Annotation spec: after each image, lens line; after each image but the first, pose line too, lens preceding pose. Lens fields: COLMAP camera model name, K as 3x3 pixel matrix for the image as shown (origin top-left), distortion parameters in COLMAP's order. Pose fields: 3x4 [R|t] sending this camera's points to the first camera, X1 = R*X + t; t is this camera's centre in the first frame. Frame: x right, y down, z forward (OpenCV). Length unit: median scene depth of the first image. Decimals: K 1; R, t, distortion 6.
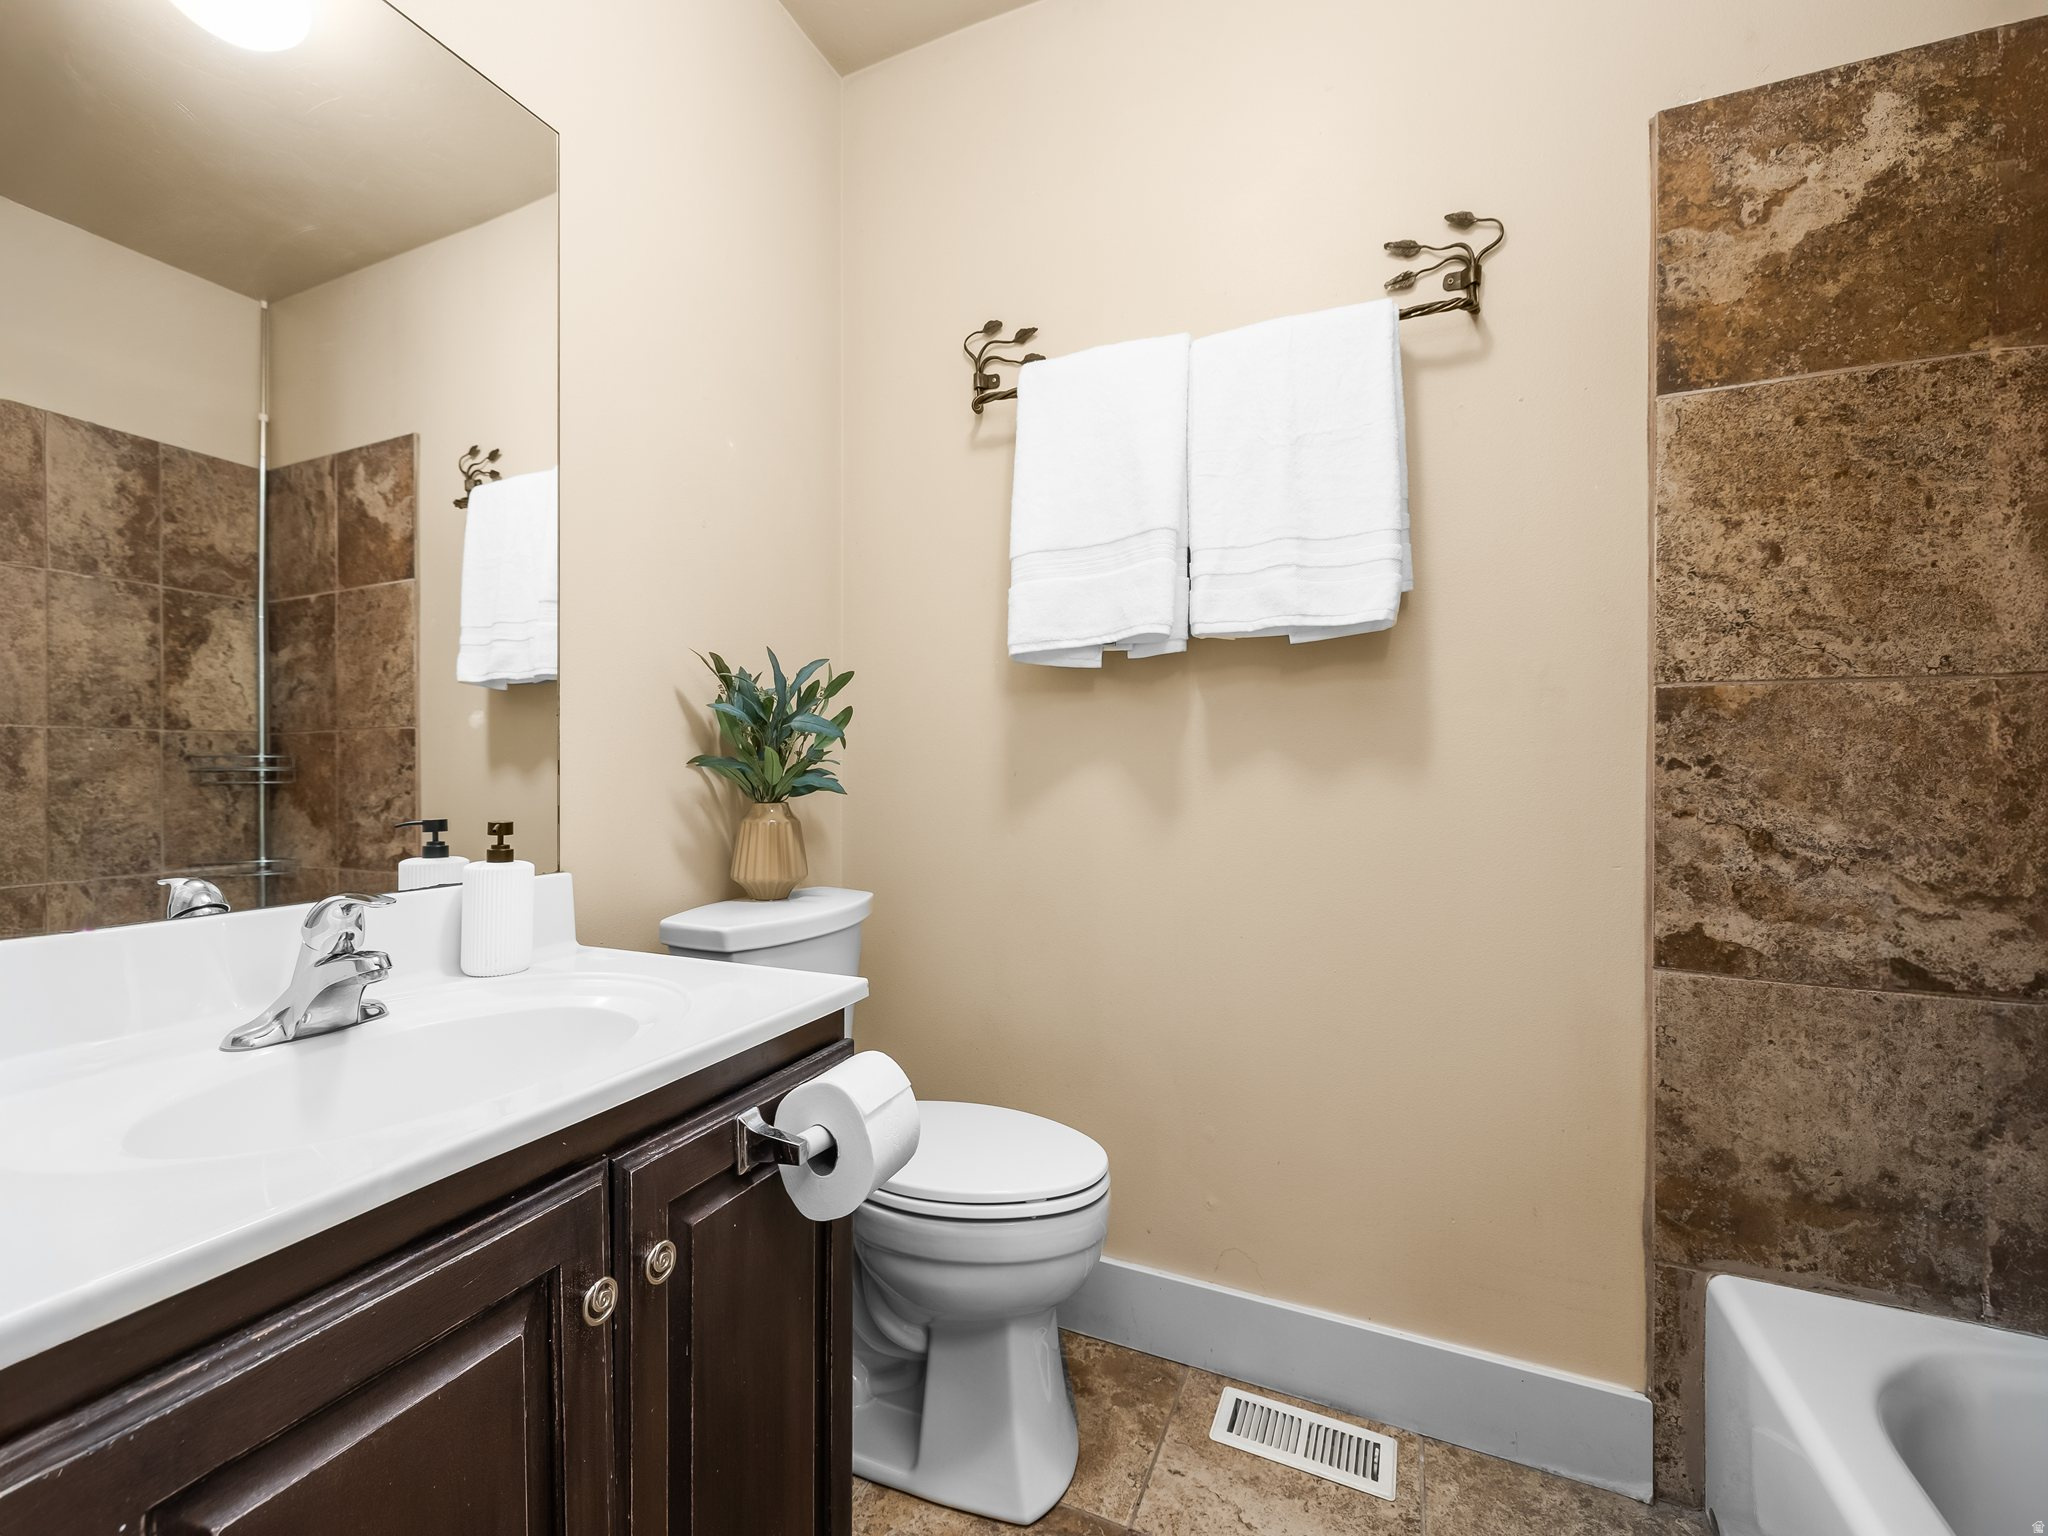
lens RADIAL K [[859.6, 0, 1022.2], [0, 859.6, 768.9], [0, 0, 1]] dist [0.008623, -0.000599]
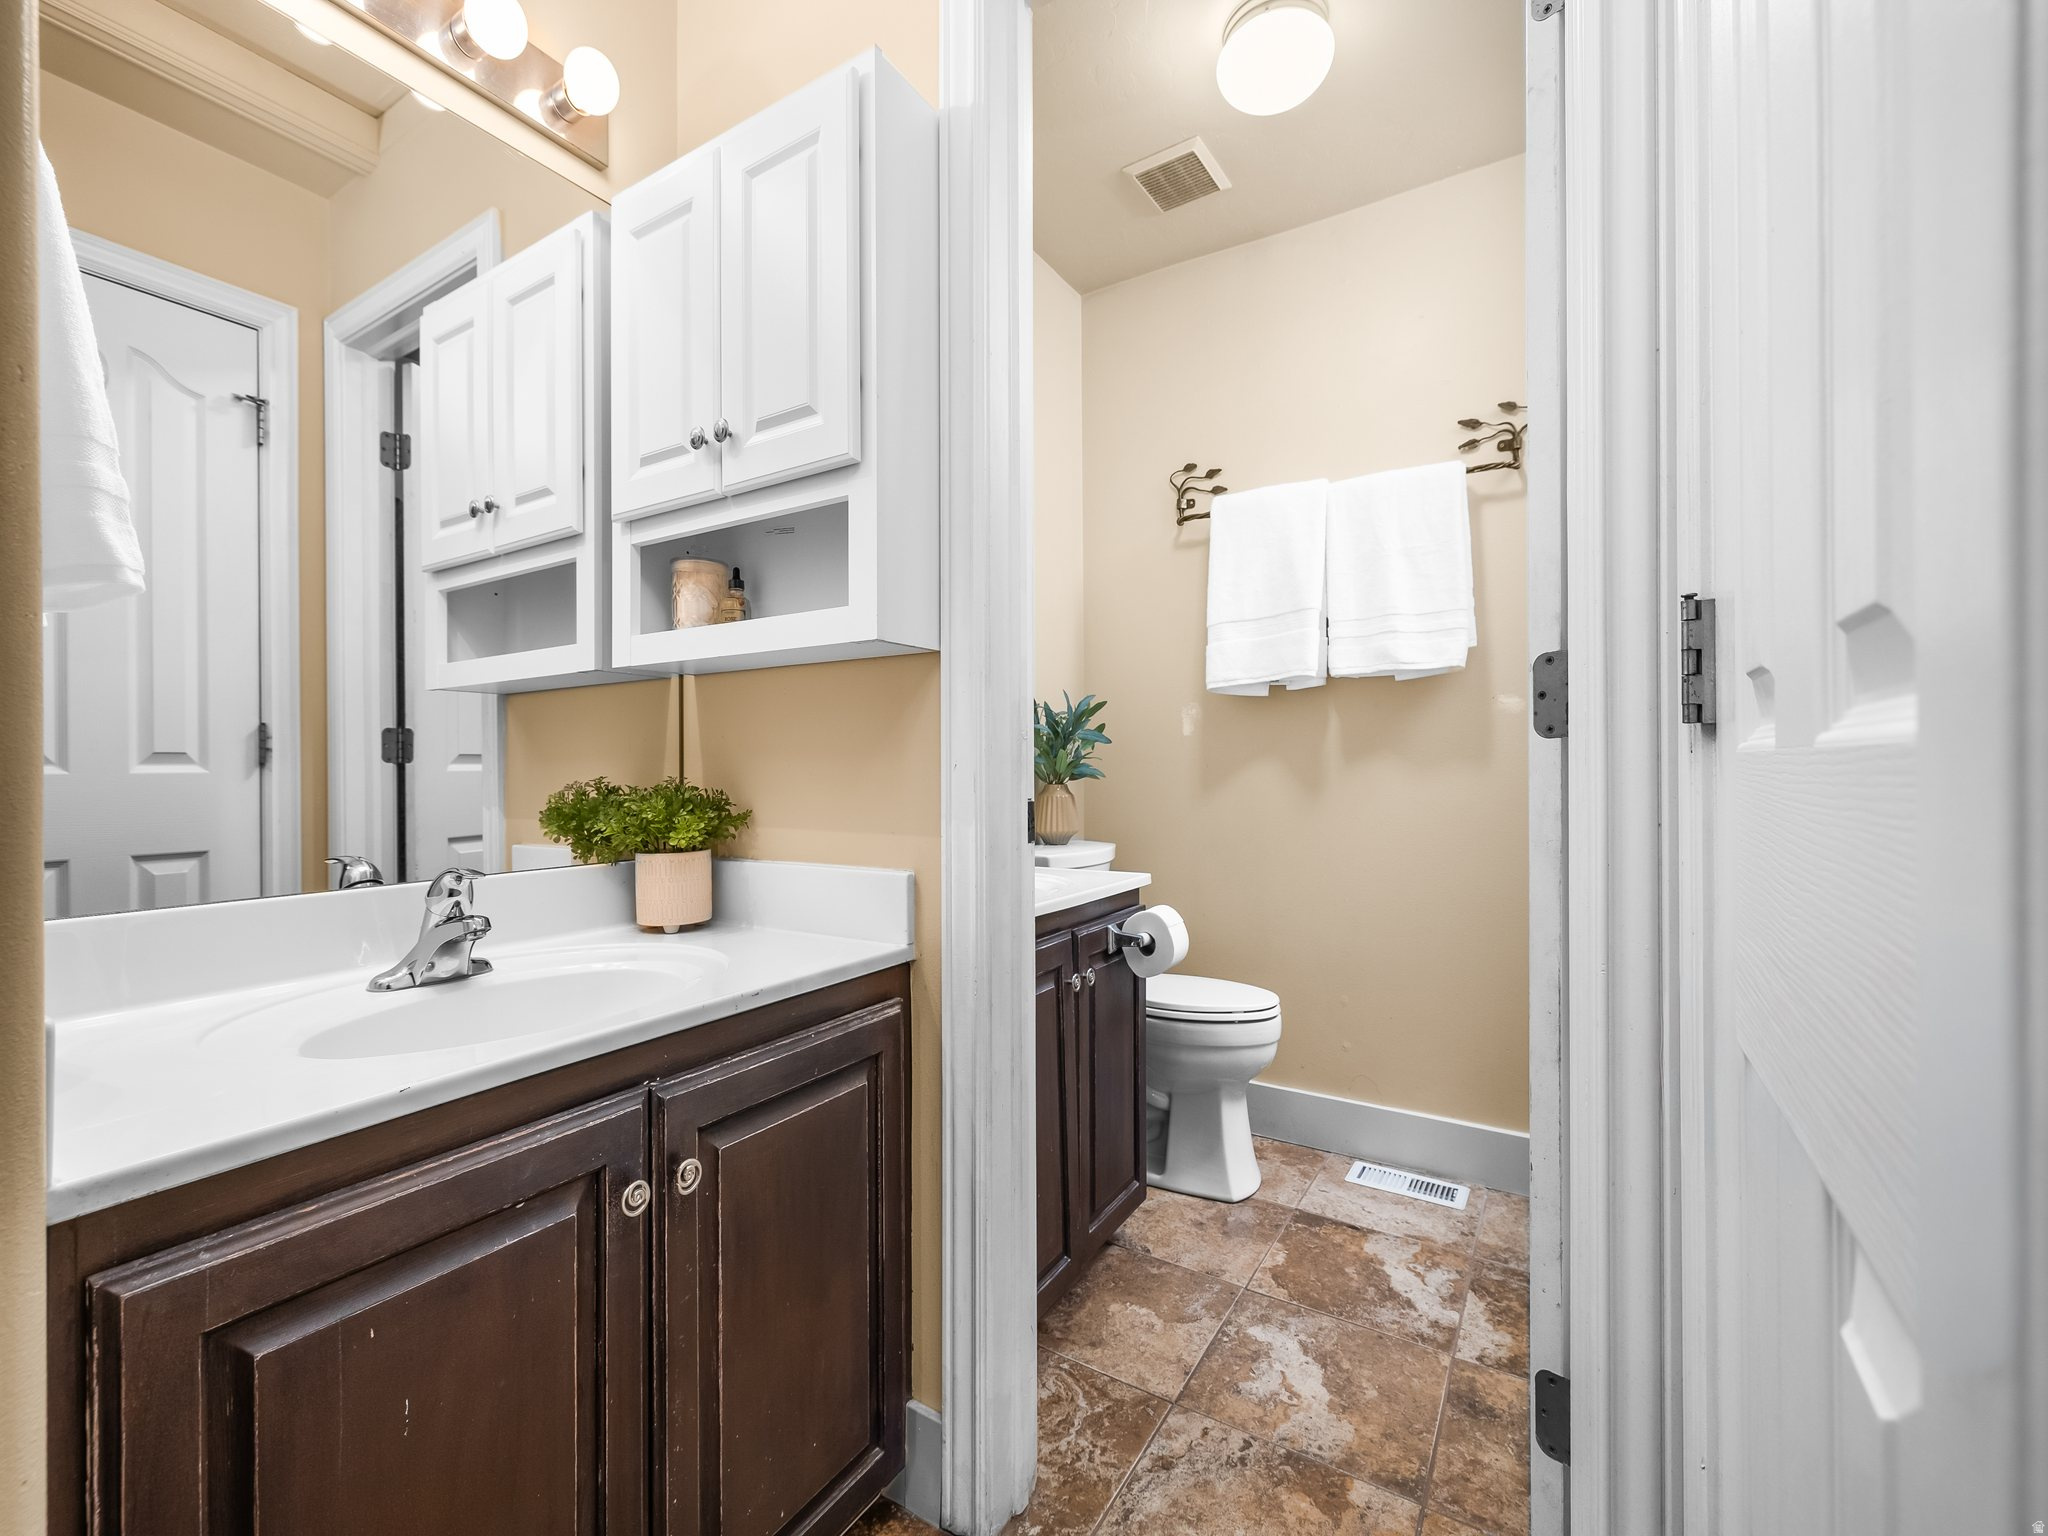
lens RADIAL K [[859.6, 0, 1032.8], [0, 859.6, 759.9], [0, 0, 1]] dist [0.008623, -0.000599]
pose [[0.990652, -0.004979, -0.136321, -0.126479], [0.003646, 0.999943, -0.010028, 0.011129], [0.136364, 0.009437, 0.990614, -0.626372]]
